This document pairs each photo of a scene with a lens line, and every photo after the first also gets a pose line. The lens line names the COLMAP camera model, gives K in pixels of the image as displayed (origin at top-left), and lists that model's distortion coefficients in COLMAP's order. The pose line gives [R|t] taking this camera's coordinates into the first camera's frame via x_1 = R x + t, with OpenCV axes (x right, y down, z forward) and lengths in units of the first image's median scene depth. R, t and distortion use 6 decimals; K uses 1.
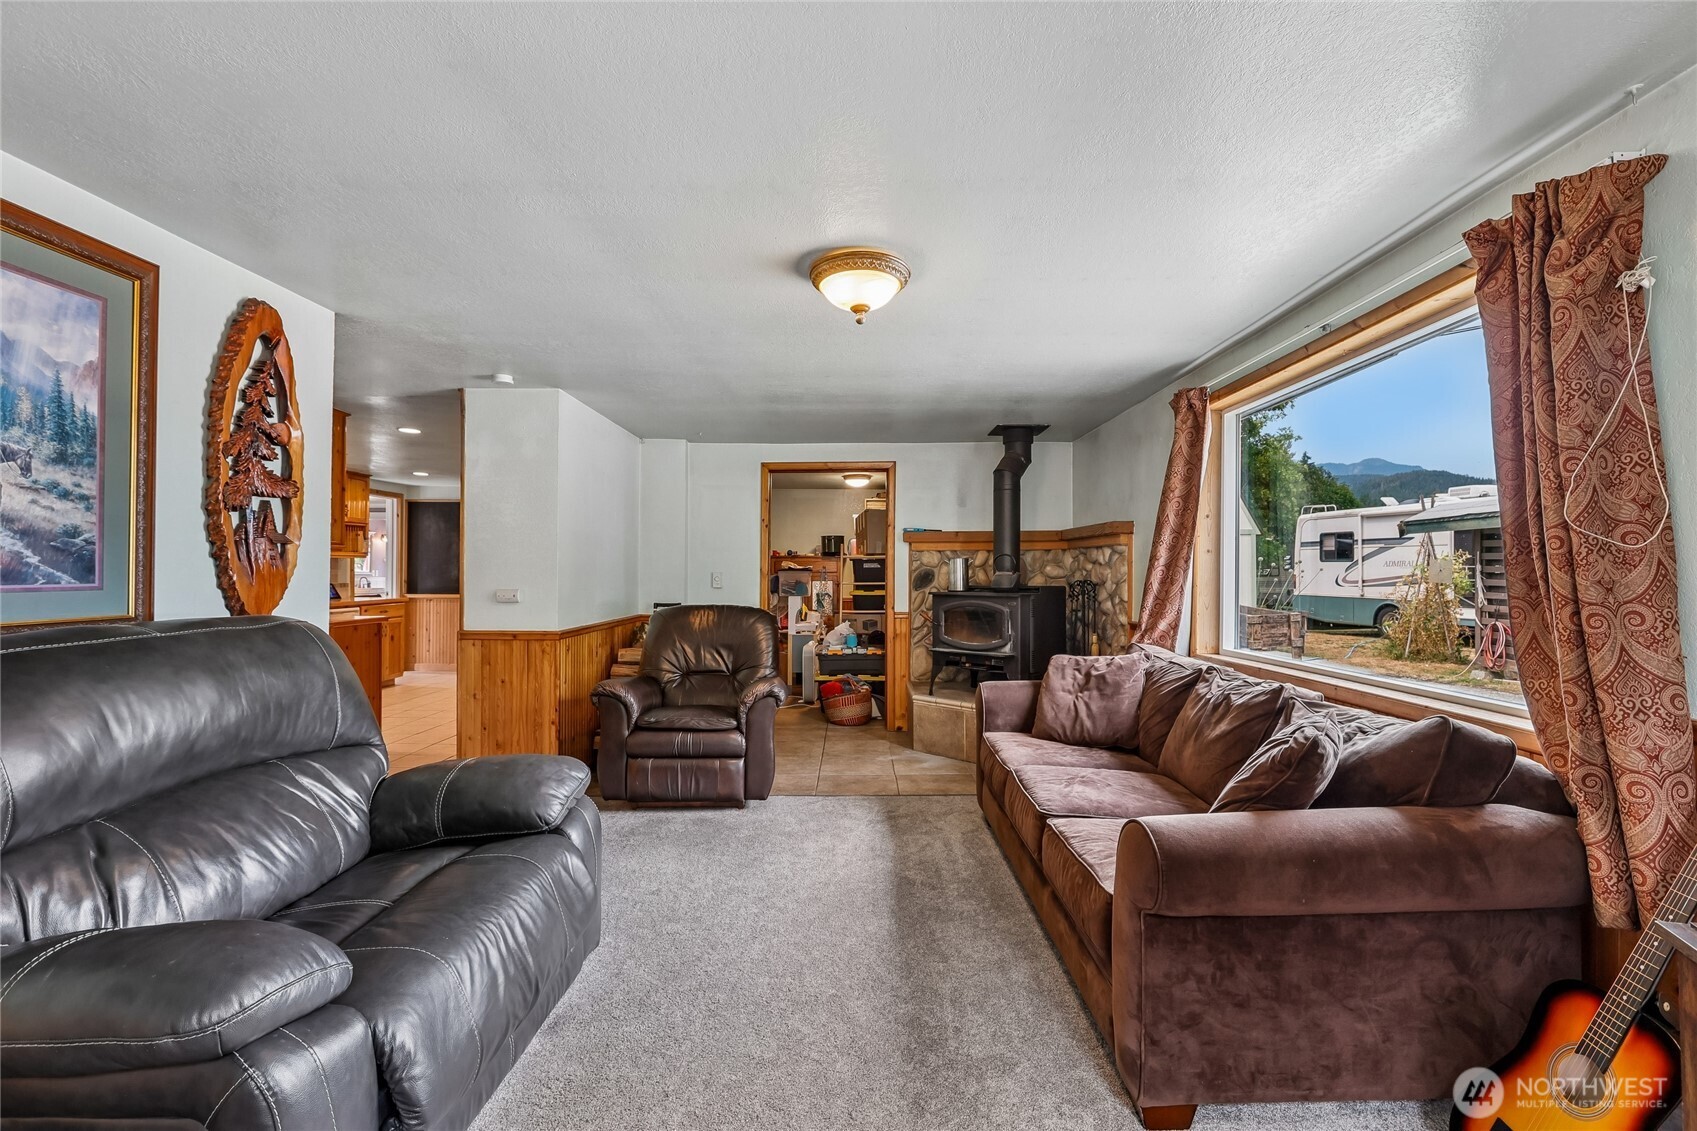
lens RADIAL K [[749.5, 0, 860.2], [0, 749.5, 566.3], [0, 0, 1]] dist [-0.004016, 0.002112]
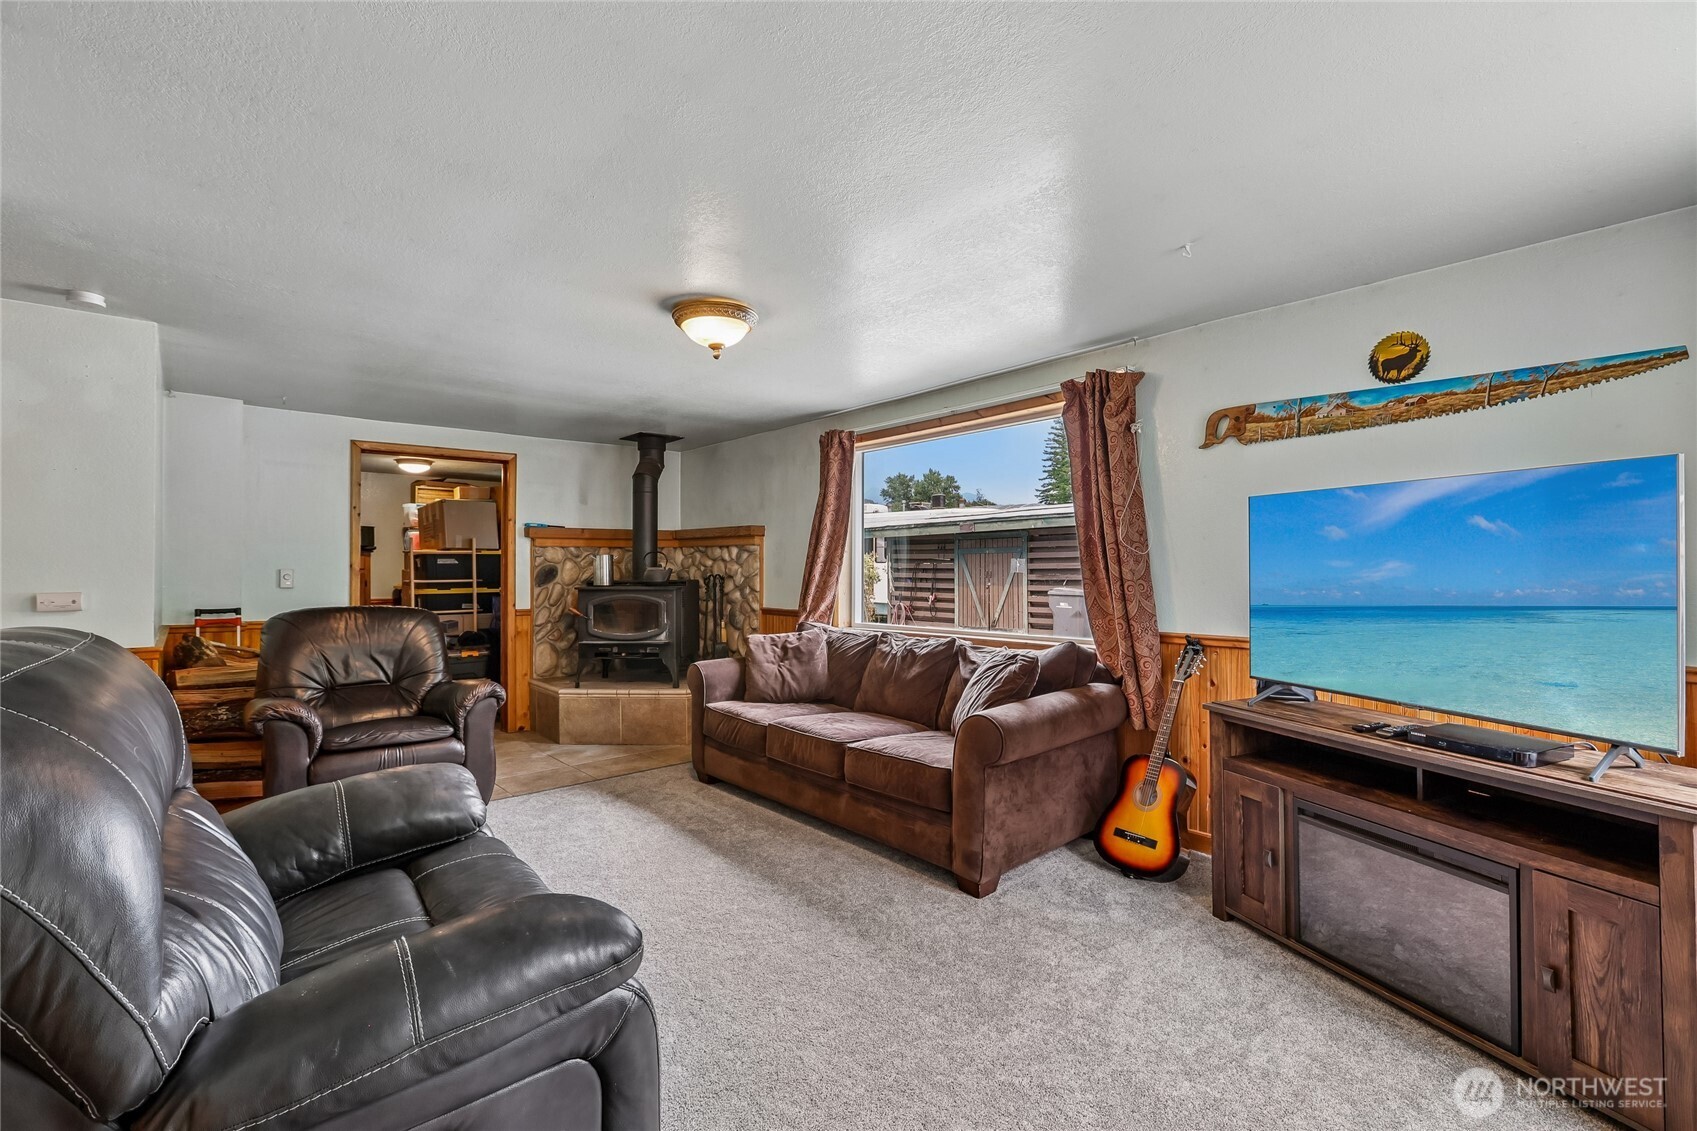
lens RADIAL K [[749.5, 0, 860.2], [0, 749.5, 566.3], [0, 0, 1]] dist [-0.004016, 0.002112]
pose [[0.748153, -0.000426, 0.663526, -0.423012], [-0.002080, 0.999993, 0.002988, 0.002422], [-0.663523, -0.003616, 0.748147, -0.033063]]
